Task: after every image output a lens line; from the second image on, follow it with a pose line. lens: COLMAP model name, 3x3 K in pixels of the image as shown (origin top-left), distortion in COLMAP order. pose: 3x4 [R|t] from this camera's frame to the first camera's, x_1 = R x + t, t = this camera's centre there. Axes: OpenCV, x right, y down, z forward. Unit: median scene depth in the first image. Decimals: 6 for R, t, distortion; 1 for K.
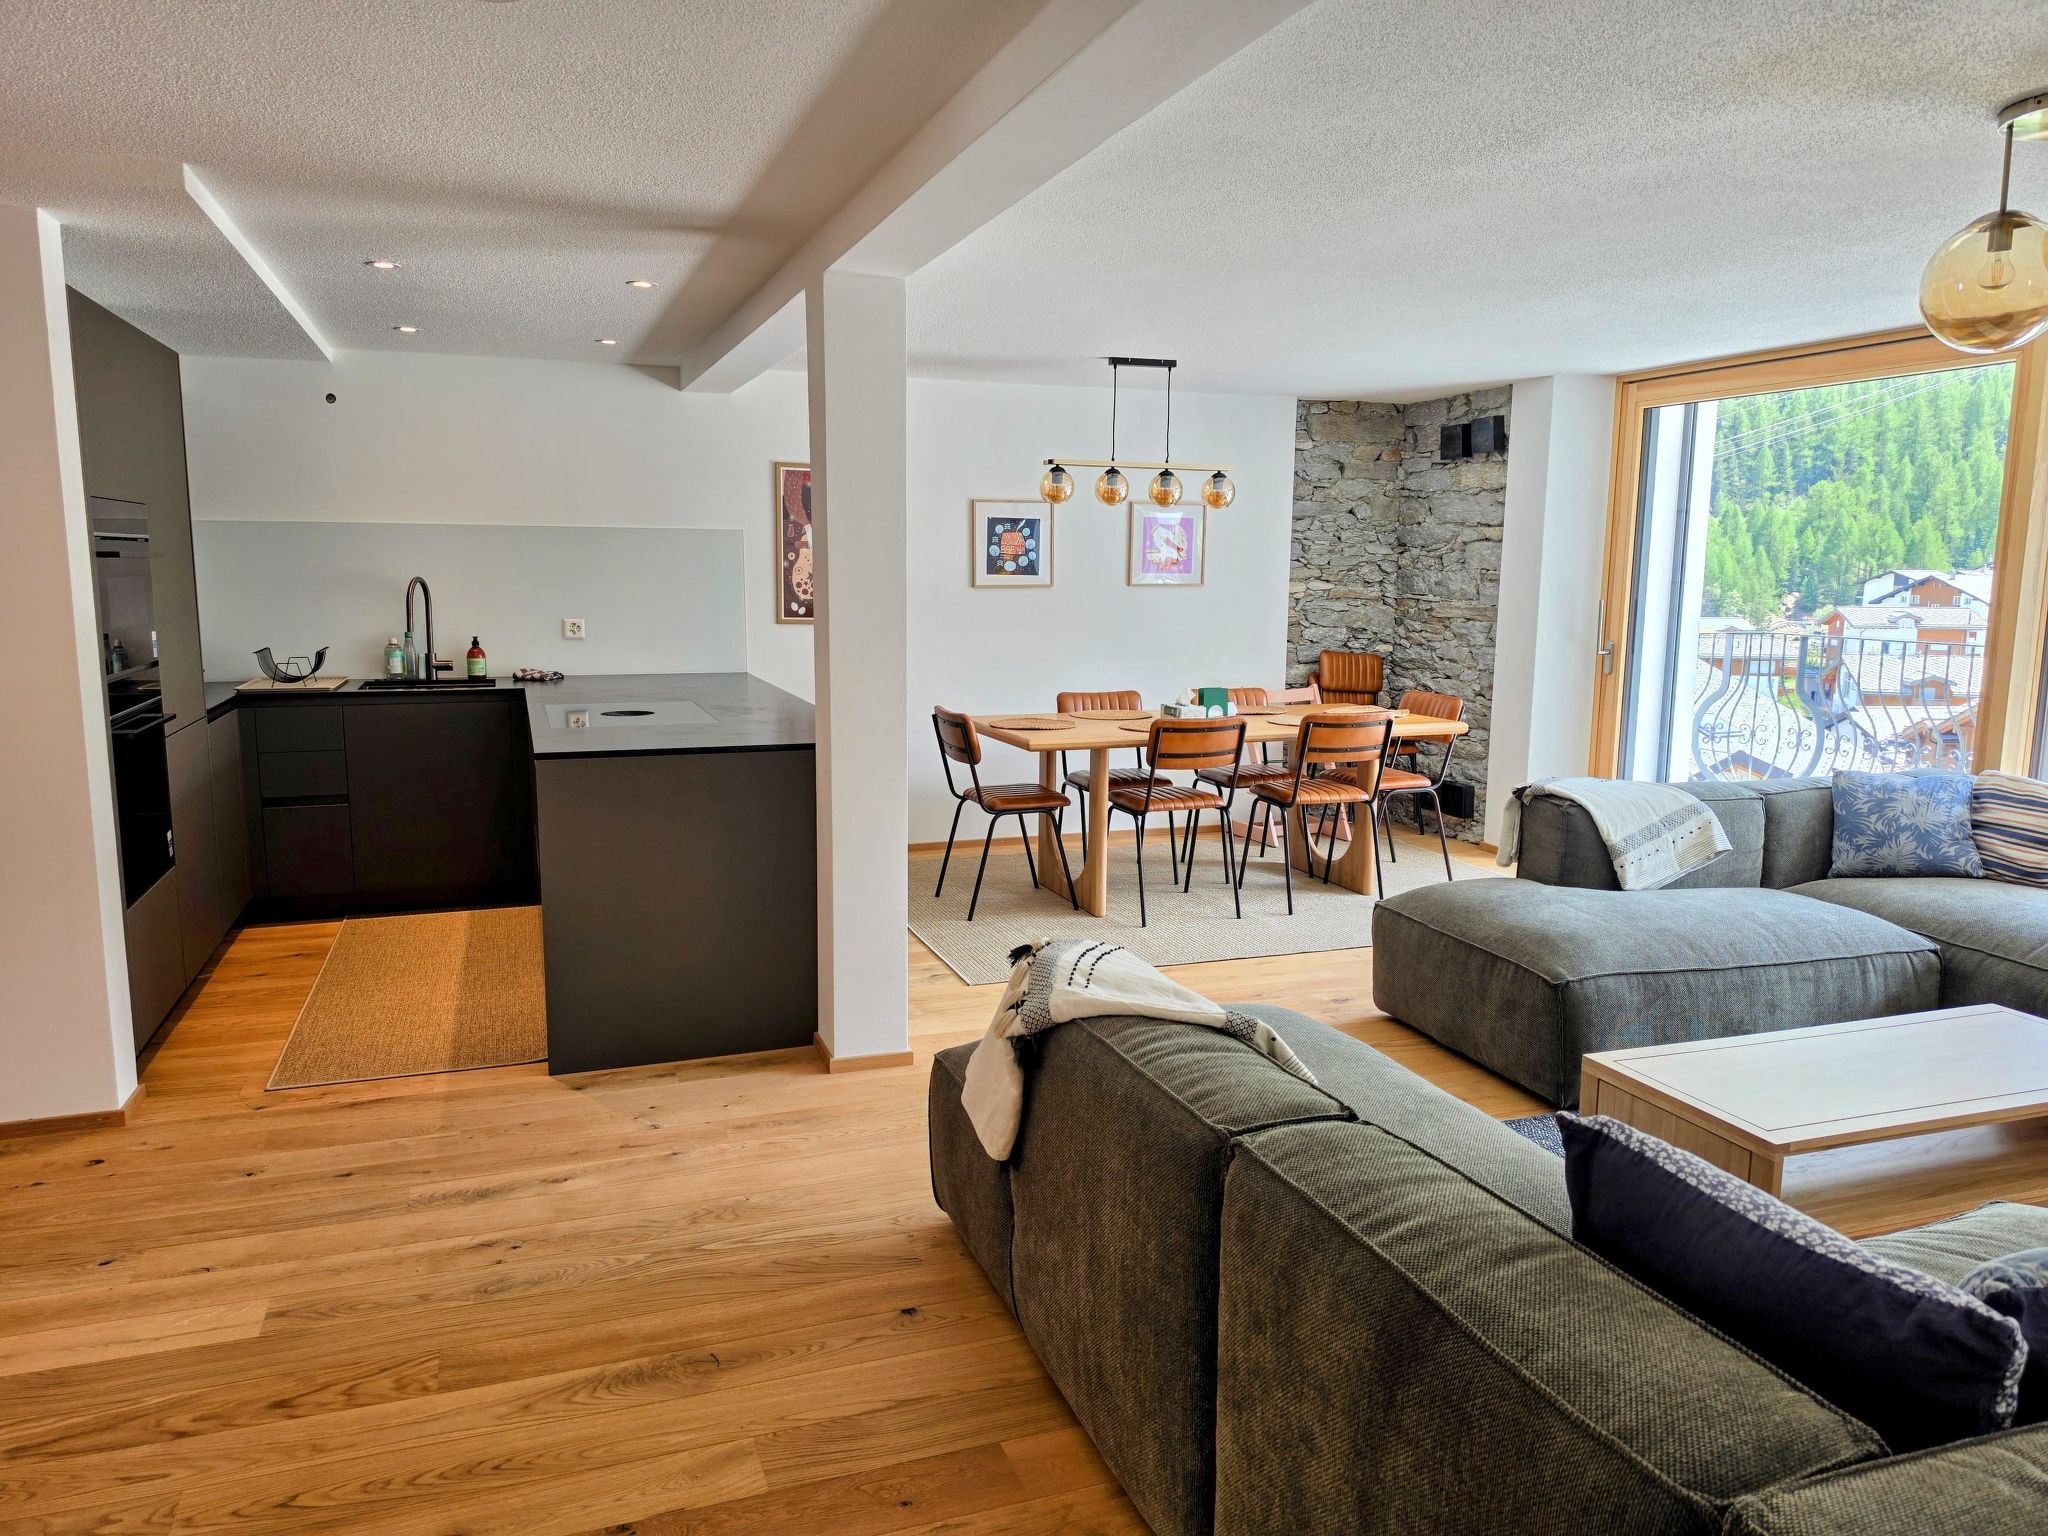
lens RADIAL K [[1418.9, 0, 1013.4], [0, 1418.9, 778.4], [0, 0, 1]] dist [0.101513, -0.152830]
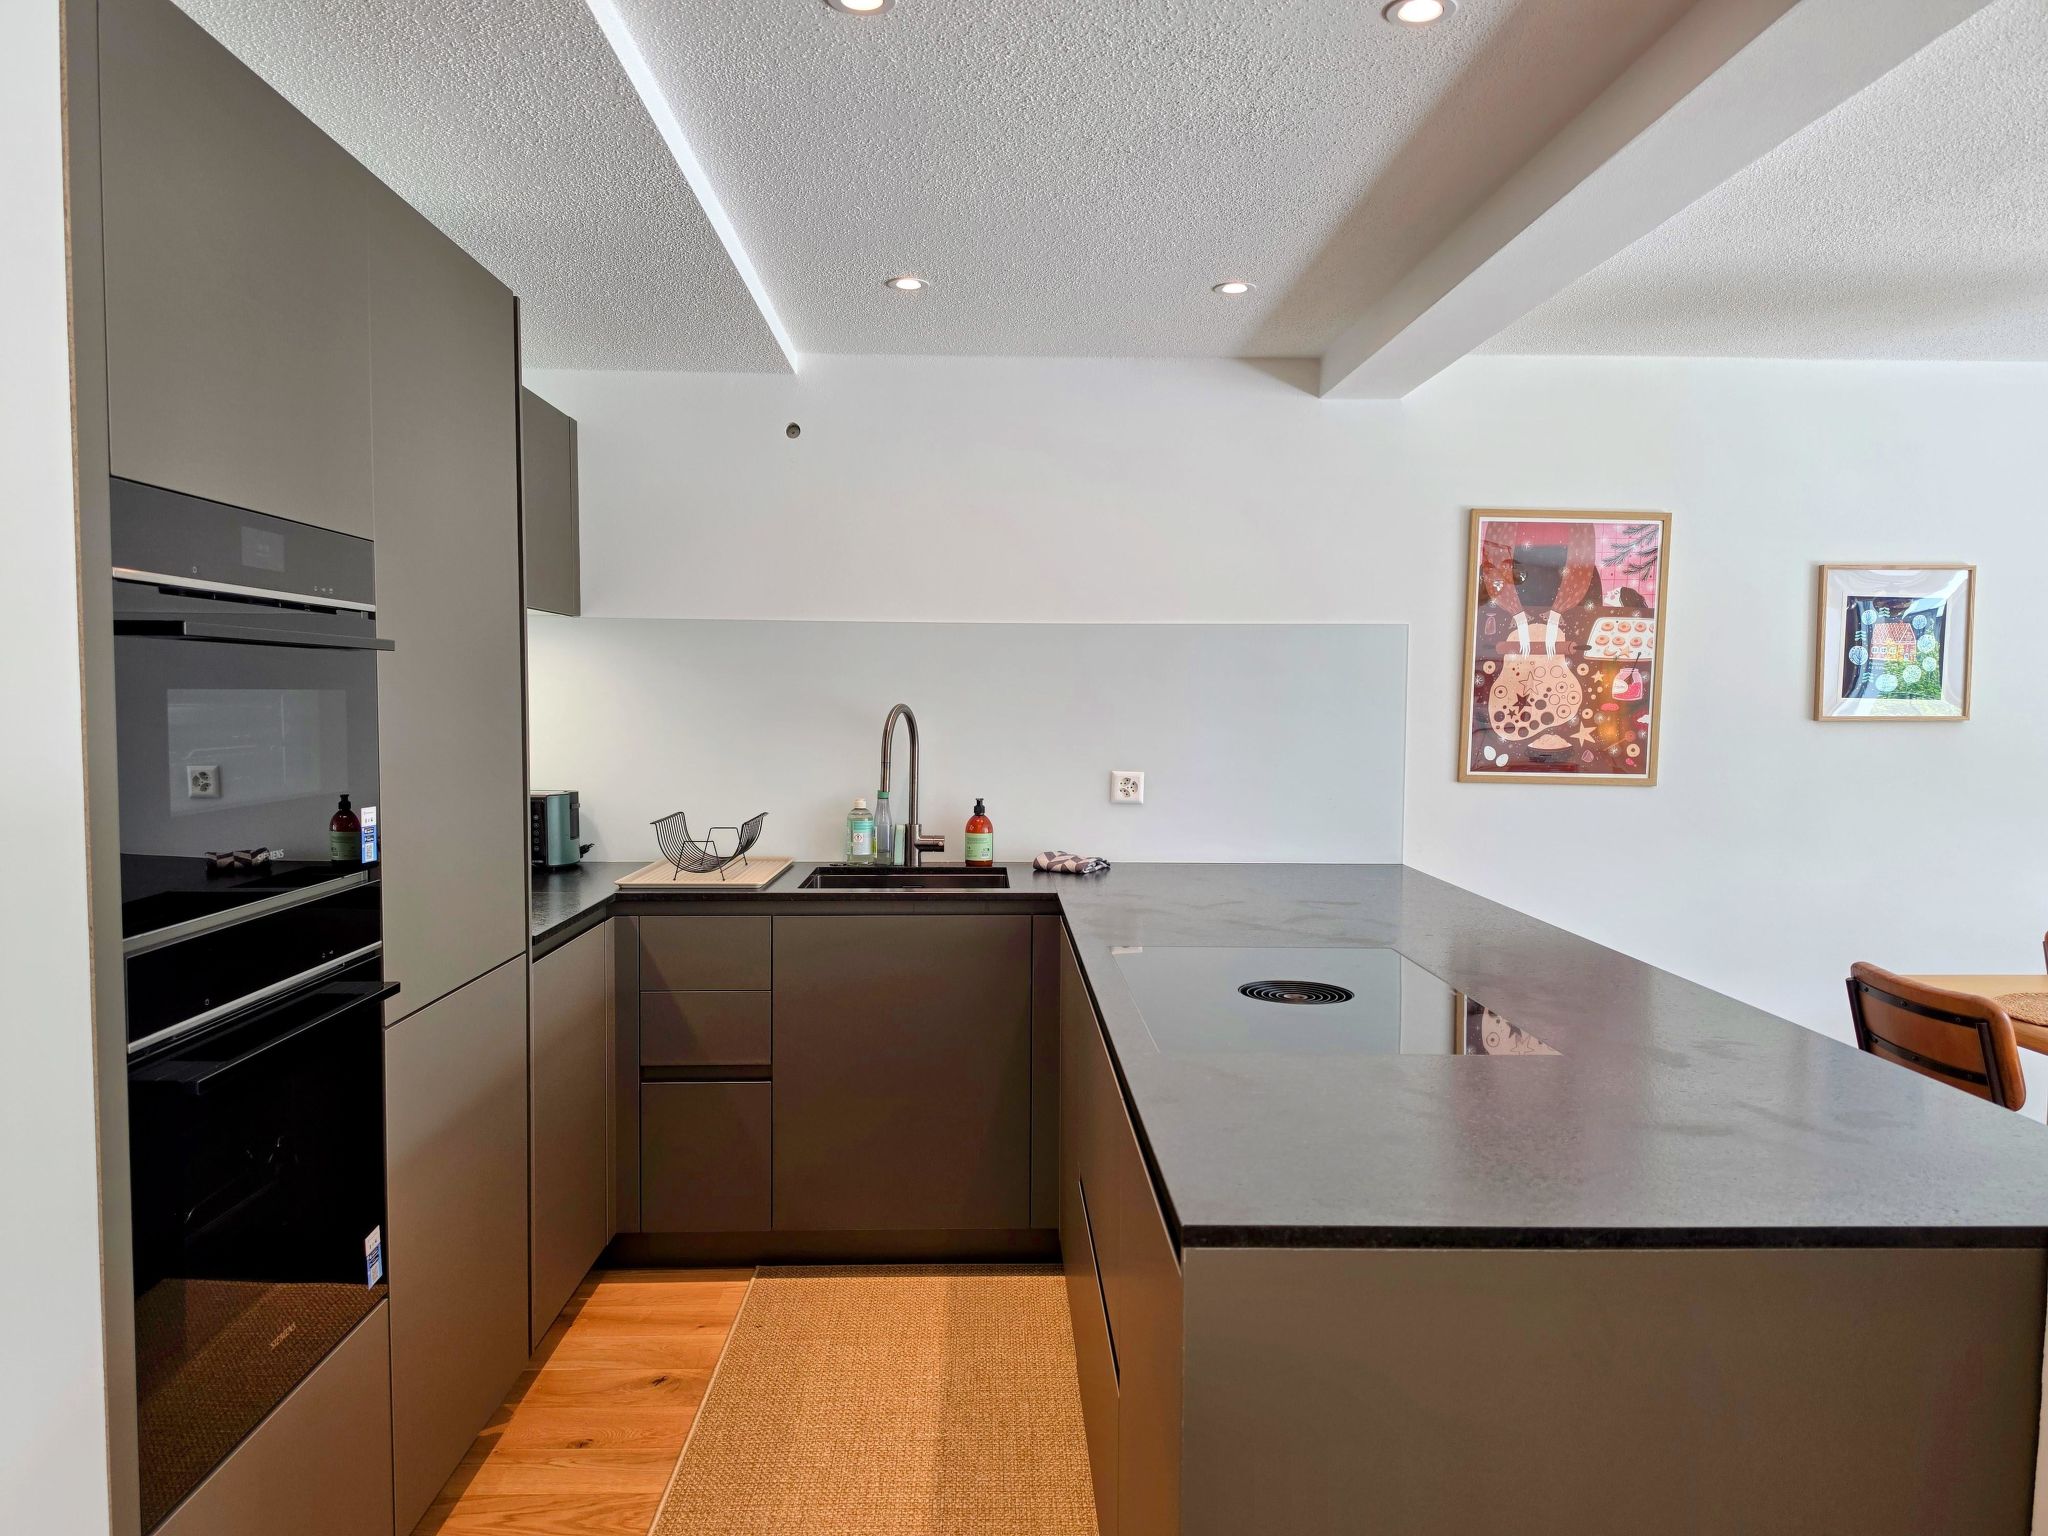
lens RADIAL K [[1405.5, 0, 1007.5], [0, 1405.5, 803.9], [0, 0, 1]] dist [0.092673, -0.126856]
pose [[0.948288, 0.024275, -0.316481, -0.201016], [-0.048223, 0.996515, -0.068057, -0.065763], [0.313726, 0.079800, 0.946154, 0.503351]]
